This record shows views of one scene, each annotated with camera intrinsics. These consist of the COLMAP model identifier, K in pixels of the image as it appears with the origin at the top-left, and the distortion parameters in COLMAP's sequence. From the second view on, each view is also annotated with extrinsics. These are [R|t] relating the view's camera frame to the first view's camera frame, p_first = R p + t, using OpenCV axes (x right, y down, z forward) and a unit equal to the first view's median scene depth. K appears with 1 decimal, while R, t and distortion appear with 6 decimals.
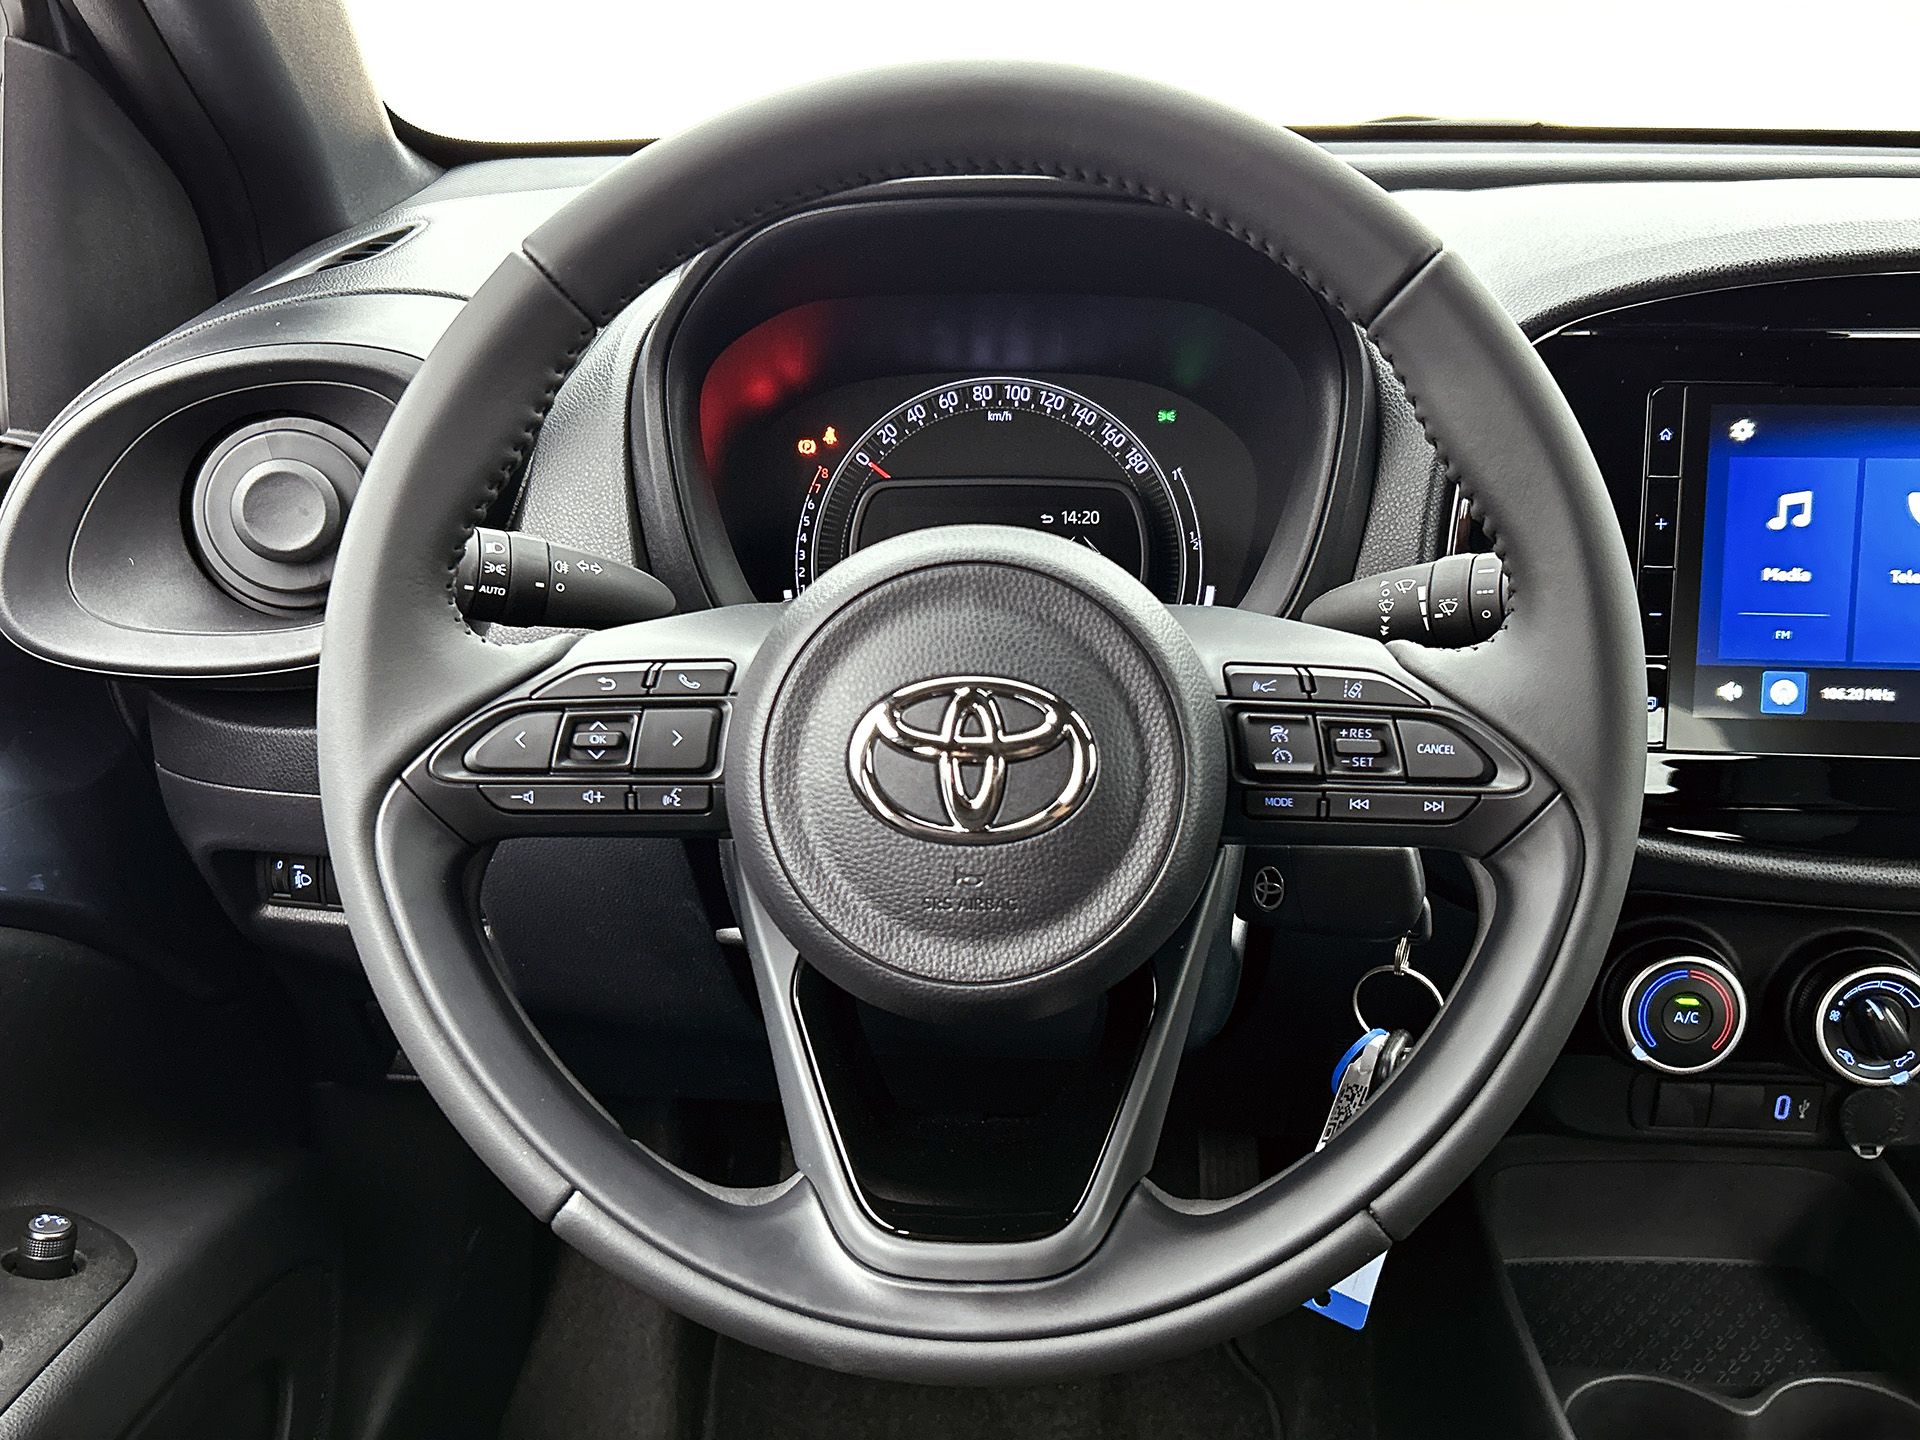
lens RADIAL K [[1762.9, 0, 965.6], [0, 1762.9, 708.6], [0, 0, 1]] dist [0.002816, 0.019184]
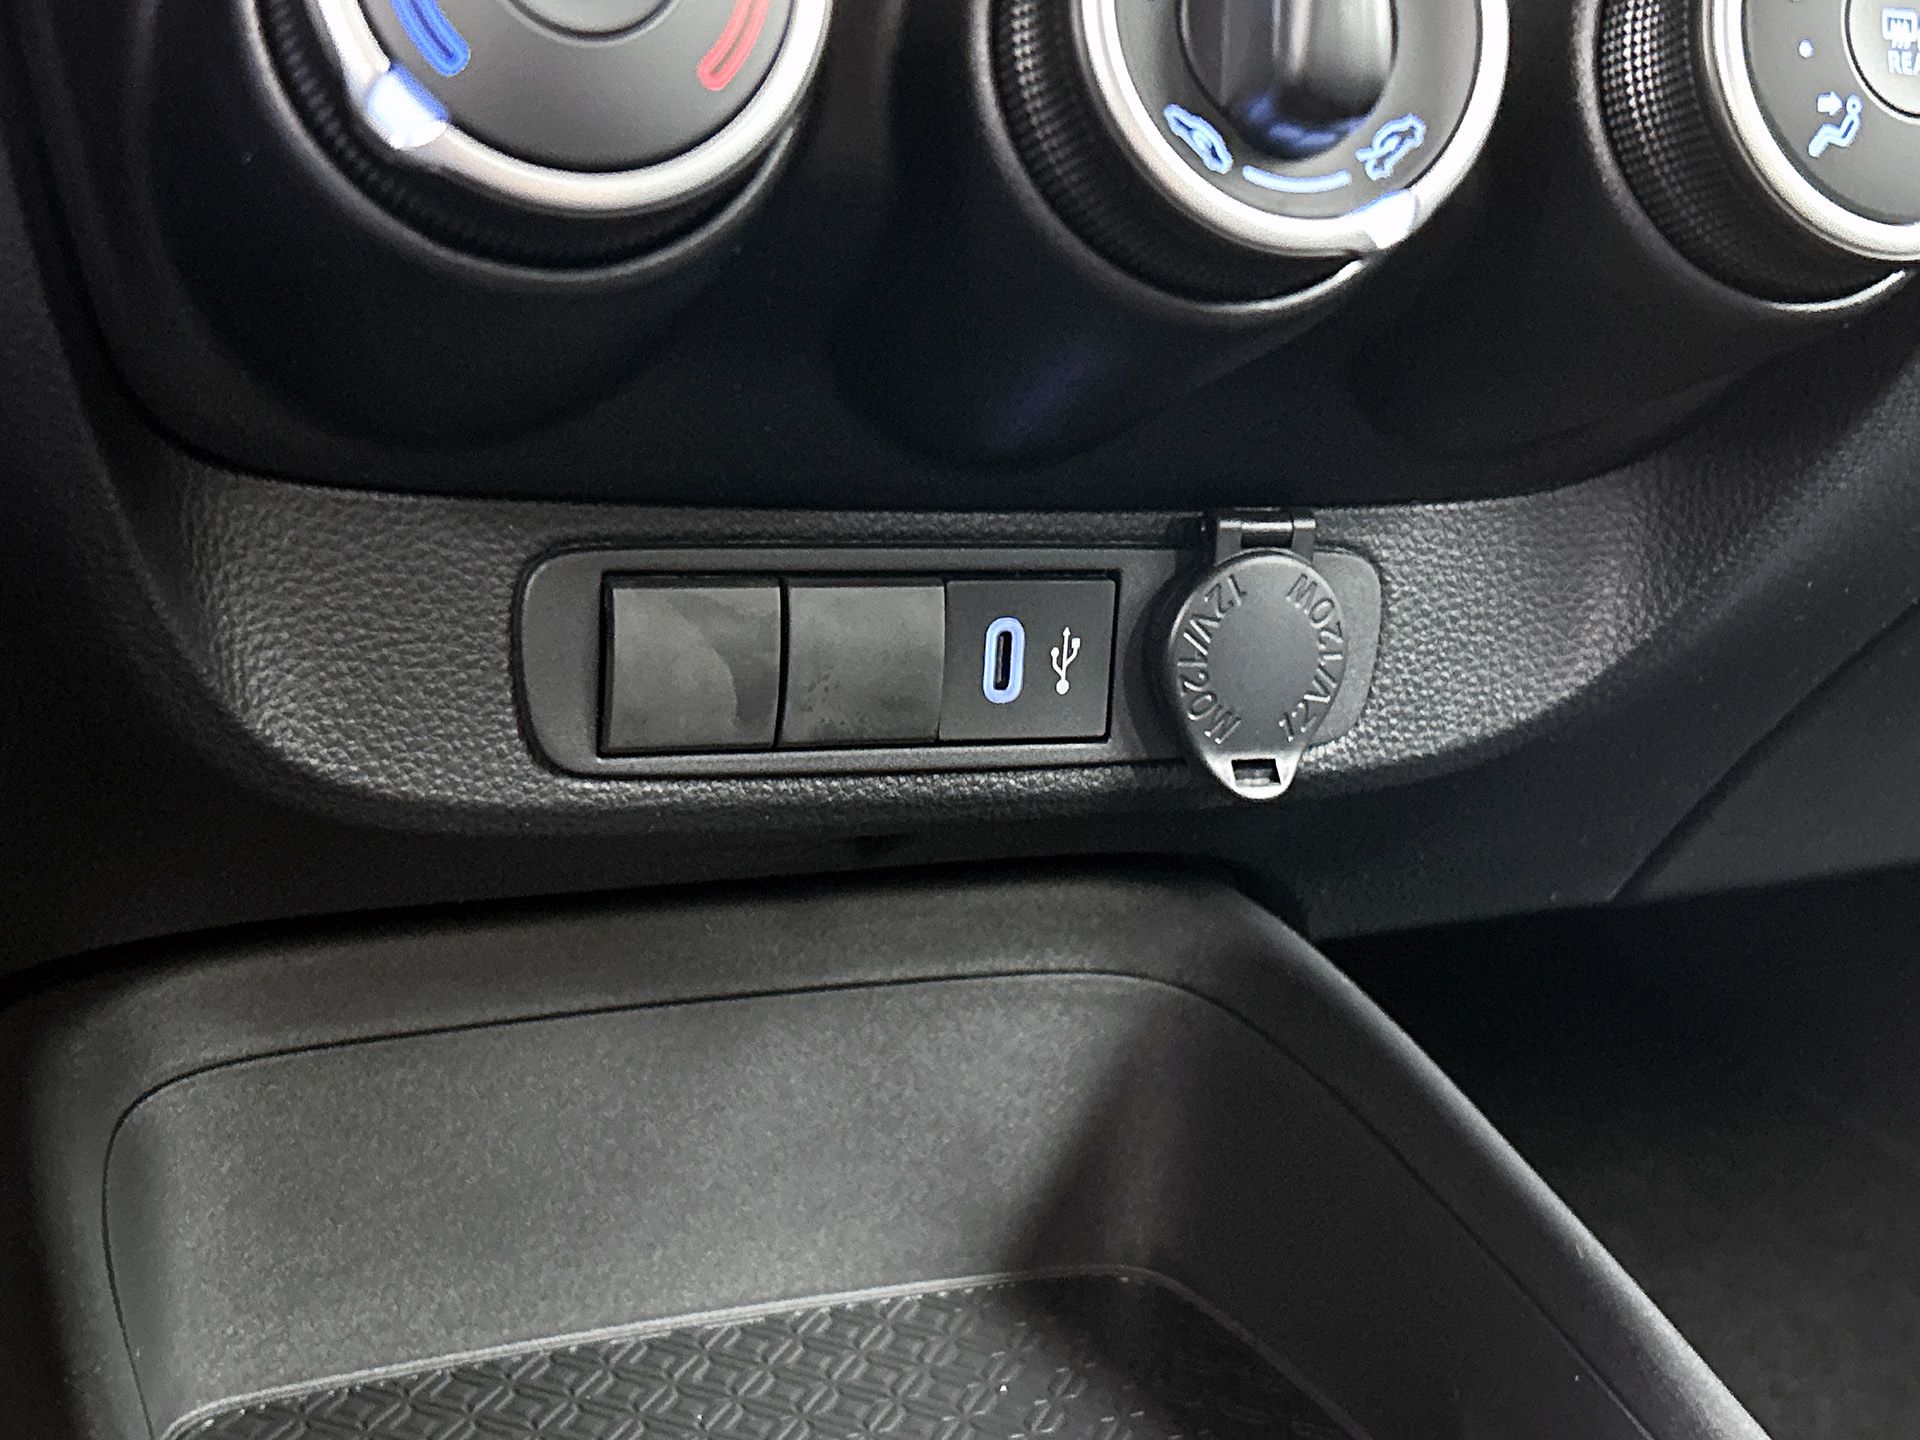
lens RADIAL K [[2609.3, 0, 960.0], [0, 2609.3, 720.0], [0, 0, 1]] dist [0.253761, -0.999907]
pose [[0.906752, -0.057776, 0.417688, 0.303208], [0.090462, 0.994159, -0.058866, 0.300455], [-0.411847, 0.091161, 0.906682, 0.677283]]
